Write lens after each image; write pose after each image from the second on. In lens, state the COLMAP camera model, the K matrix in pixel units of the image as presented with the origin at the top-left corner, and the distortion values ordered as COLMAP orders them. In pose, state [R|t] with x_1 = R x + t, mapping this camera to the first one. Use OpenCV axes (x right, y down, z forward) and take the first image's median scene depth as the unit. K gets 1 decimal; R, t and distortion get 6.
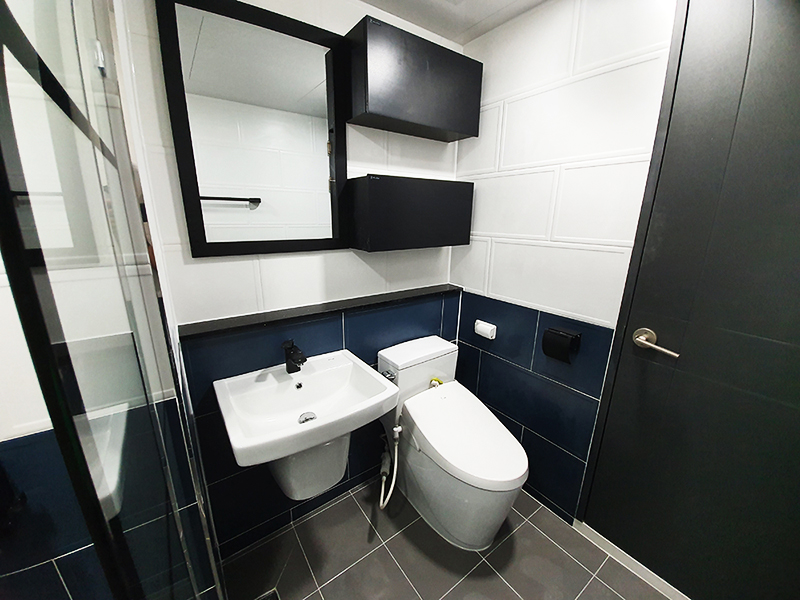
lens RADIAL K [[316.3, 0, 391.8], [0, 316.3, 302.8], [0, 0, 1]] dist [0.001749, -0.010337]
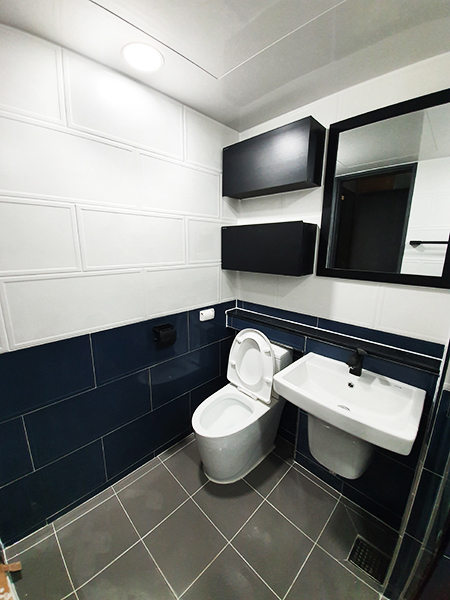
lens RADIAL K [[237.2, 0, 221.1], [0, 237.2, 295.2], [0, 0, 1]] dist [0.001749, -0.010337]
pose [[-0.162333, -0.220087, 0.961878, -0.372169], [0.249730, 0.933908, 0.255833, -0.193689], [-0.954612, 0.281740, -0.096642, 0.584311]]
